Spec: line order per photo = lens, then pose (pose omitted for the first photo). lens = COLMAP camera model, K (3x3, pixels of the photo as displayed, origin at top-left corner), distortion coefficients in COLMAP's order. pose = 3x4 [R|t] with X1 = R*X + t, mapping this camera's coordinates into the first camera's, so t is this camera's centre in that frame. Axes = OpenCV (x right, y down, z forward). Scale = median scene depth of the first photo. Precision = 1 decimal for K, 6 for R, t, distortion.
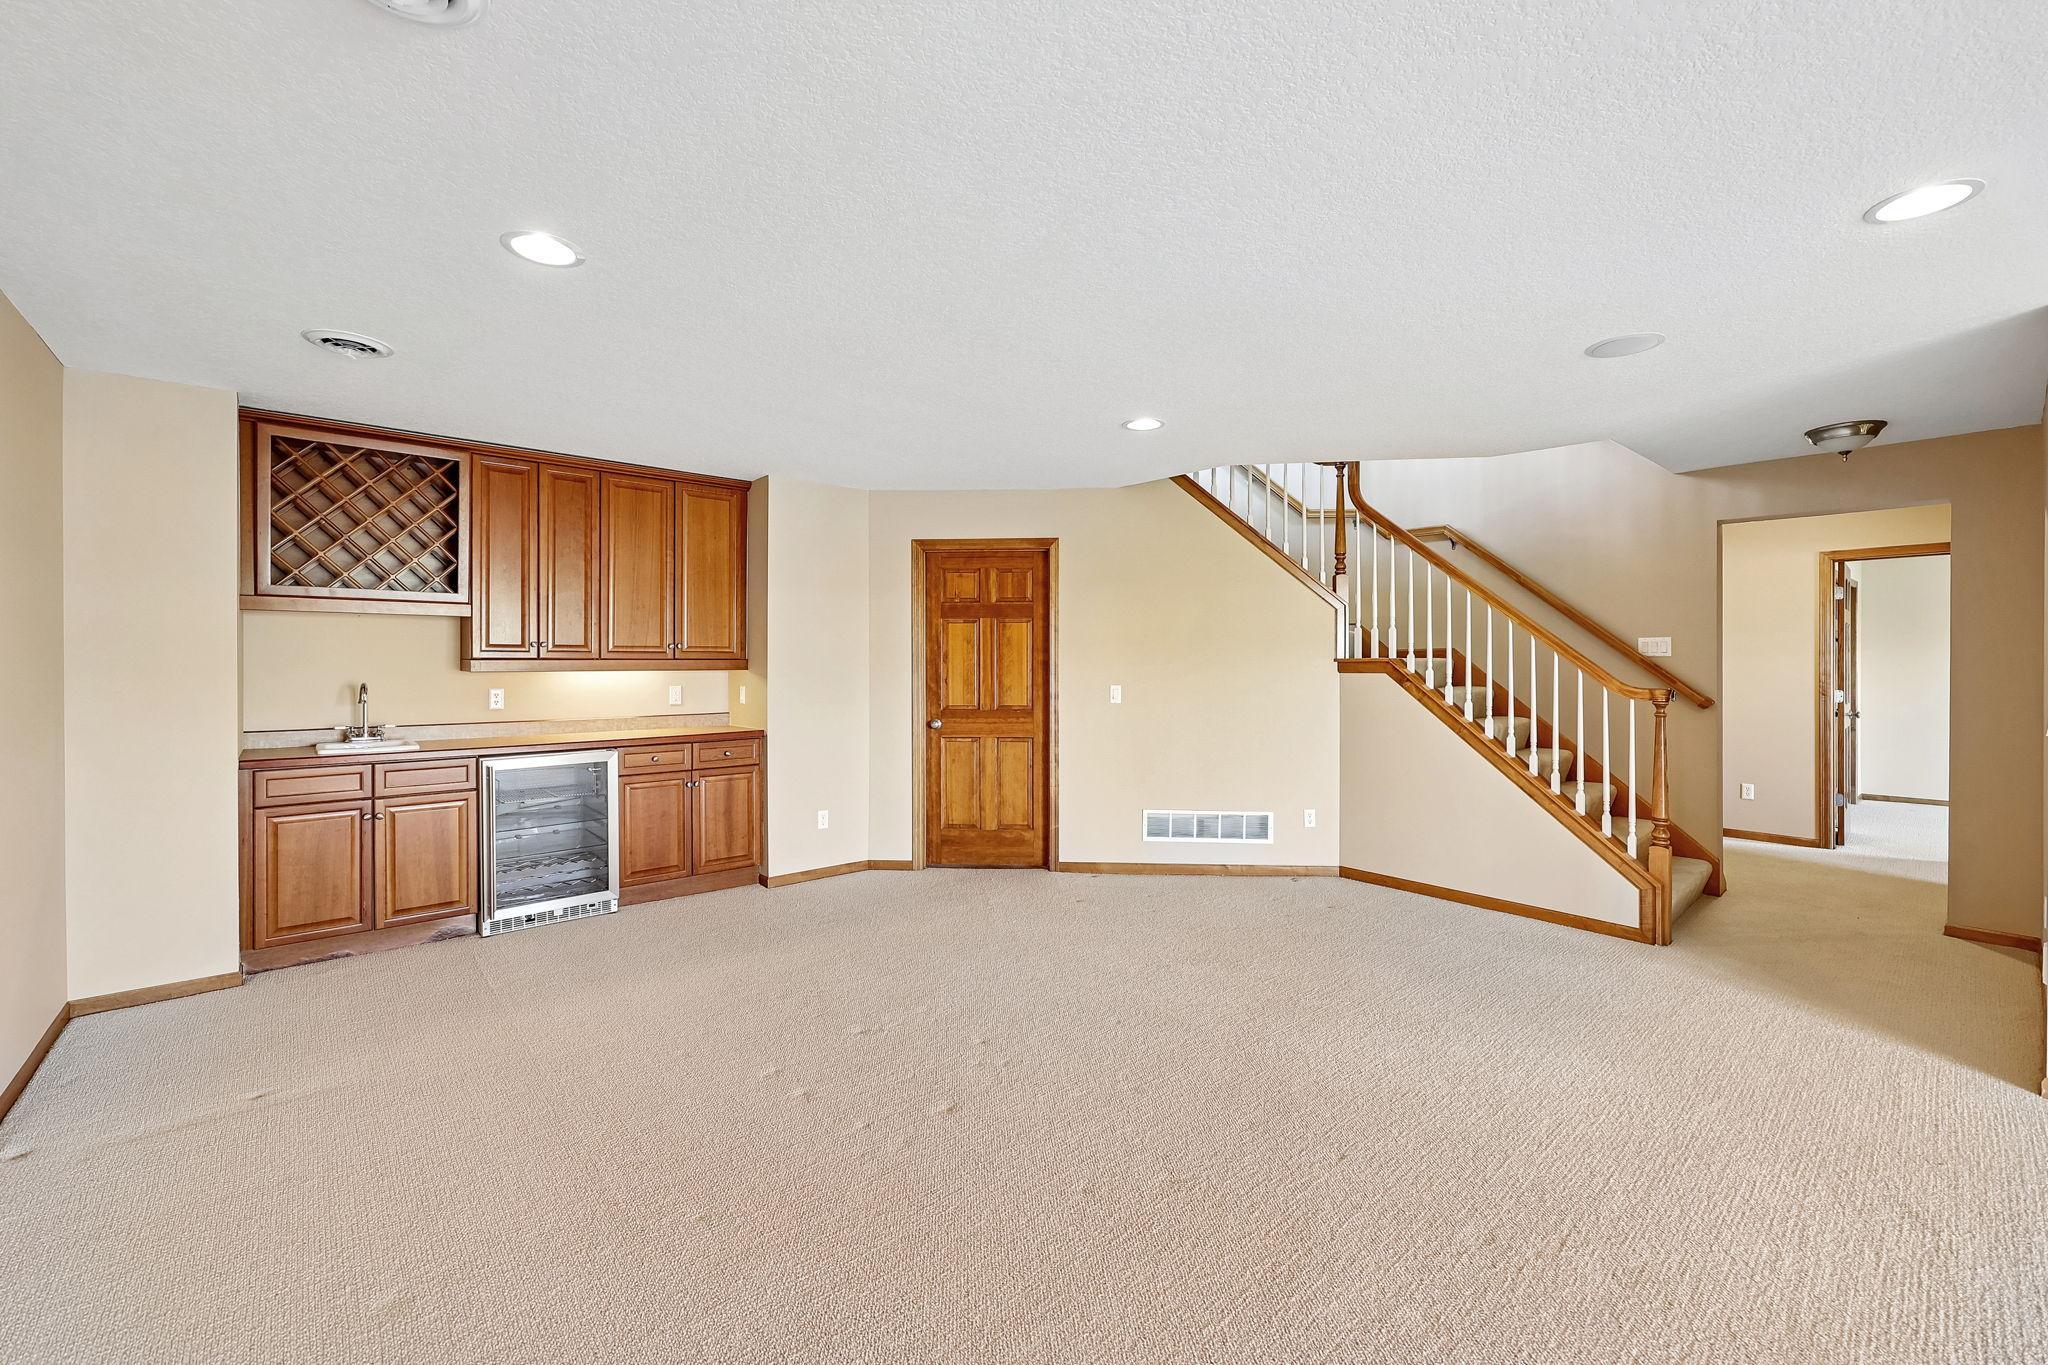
lens RADIAL K [[843.4, 0, 1021.6], [0, 843.4, 673.4], [0, 0, 1]] dist [0.002841, -0.000156]
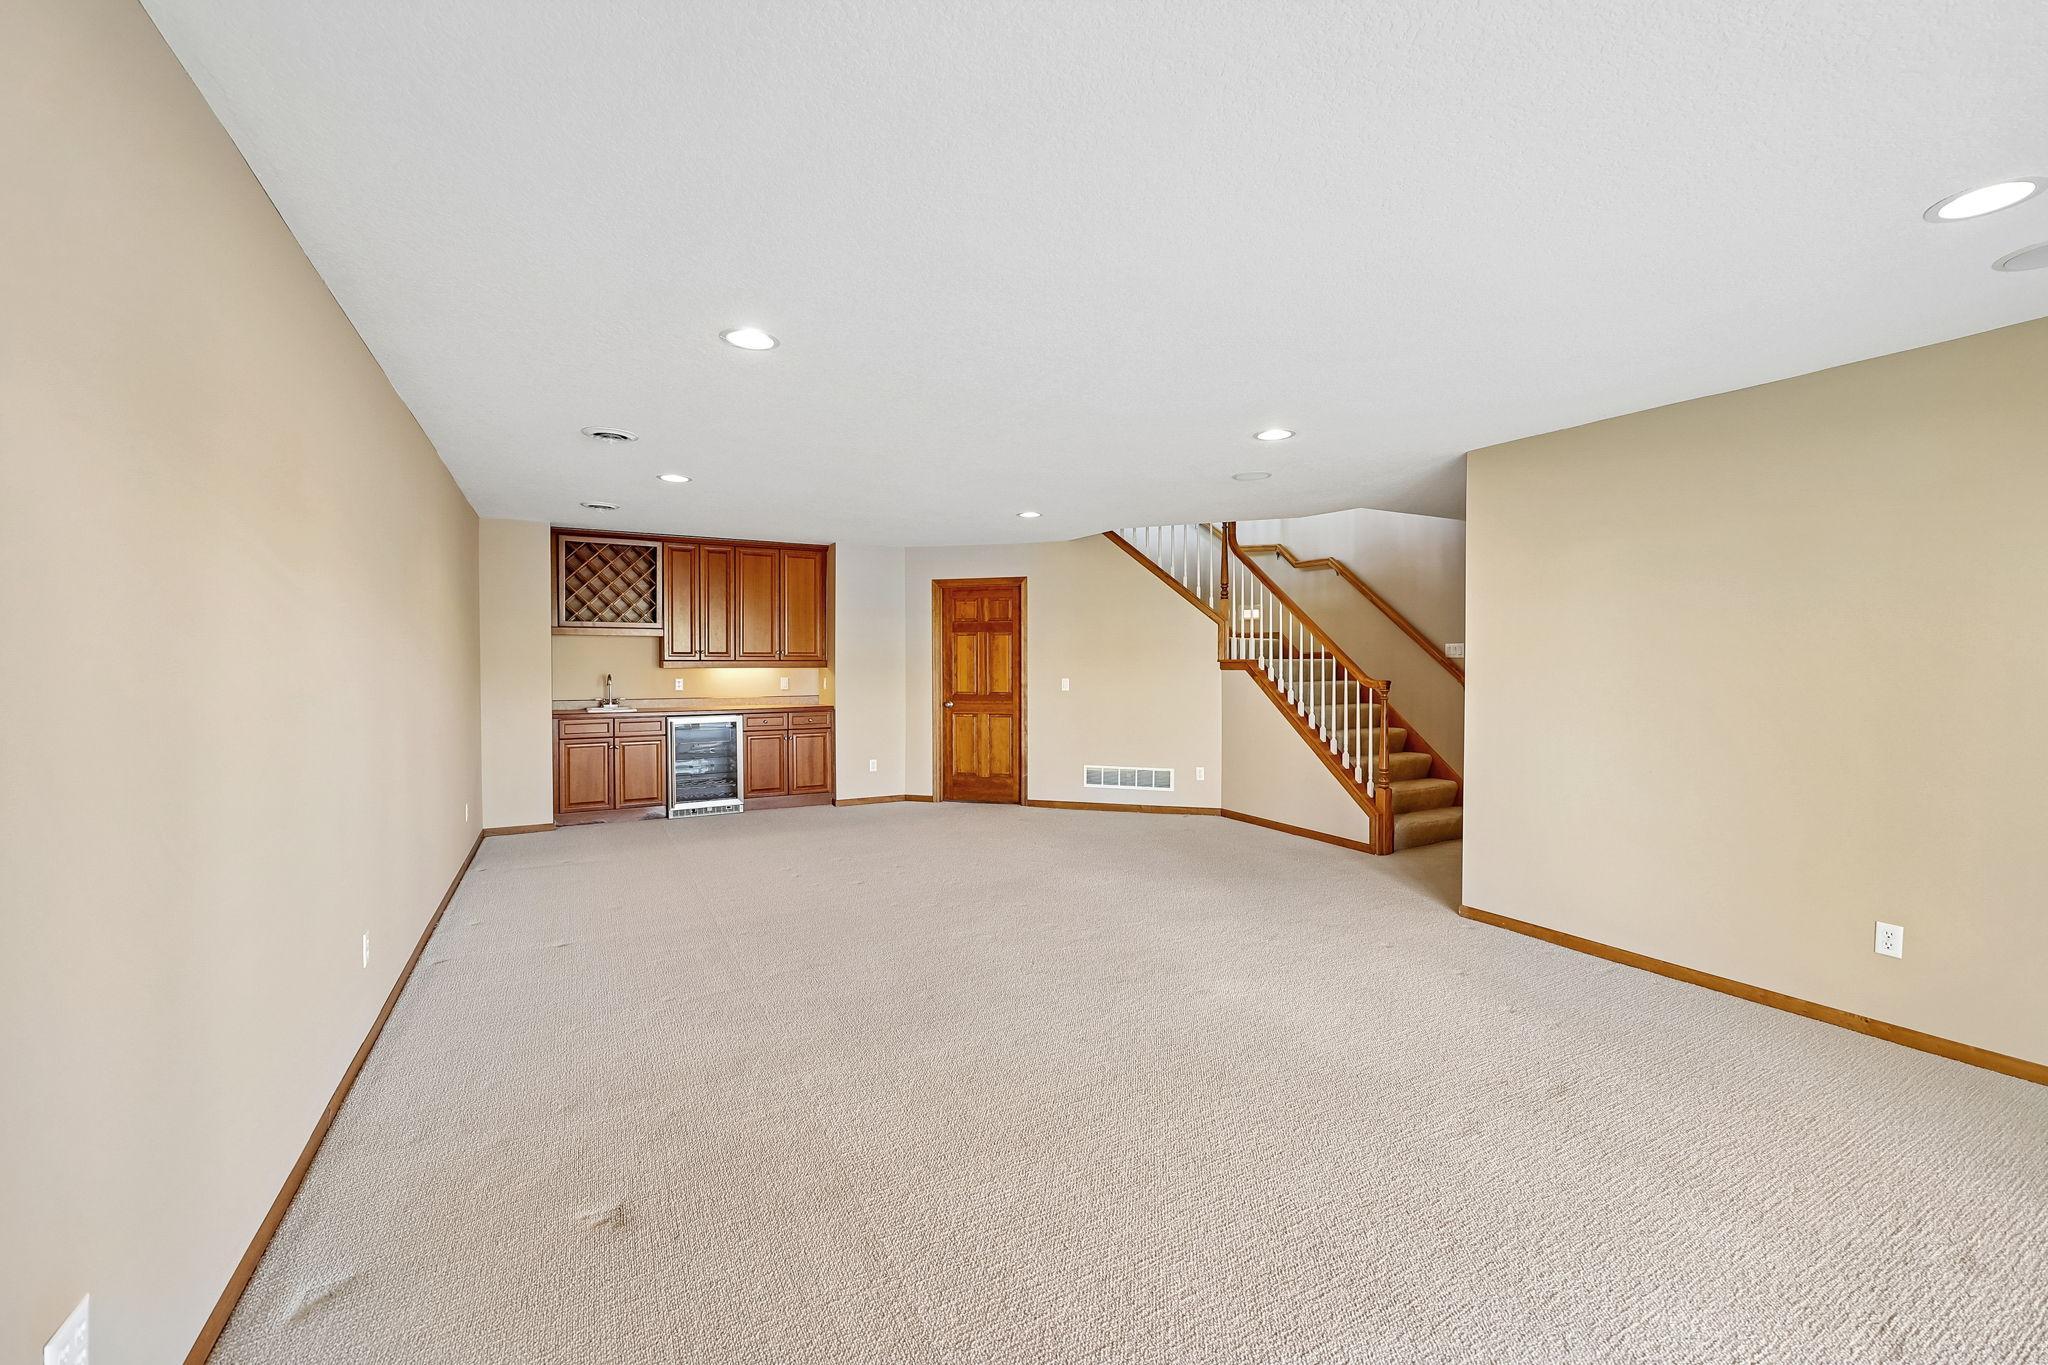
lens RADIAL K [[842.2, 0, 1018.3], [0, 842.2, 682.9], [0, 0, 1]] dist [0.000026, -0.000095]
pose [[0.977053, 0.005231, -0.212931, 0.362585], [-0.002509, 0.999912, 0.013053, 0.003474], [0.212980, -0.012219, 0.976980, -0.452822]]
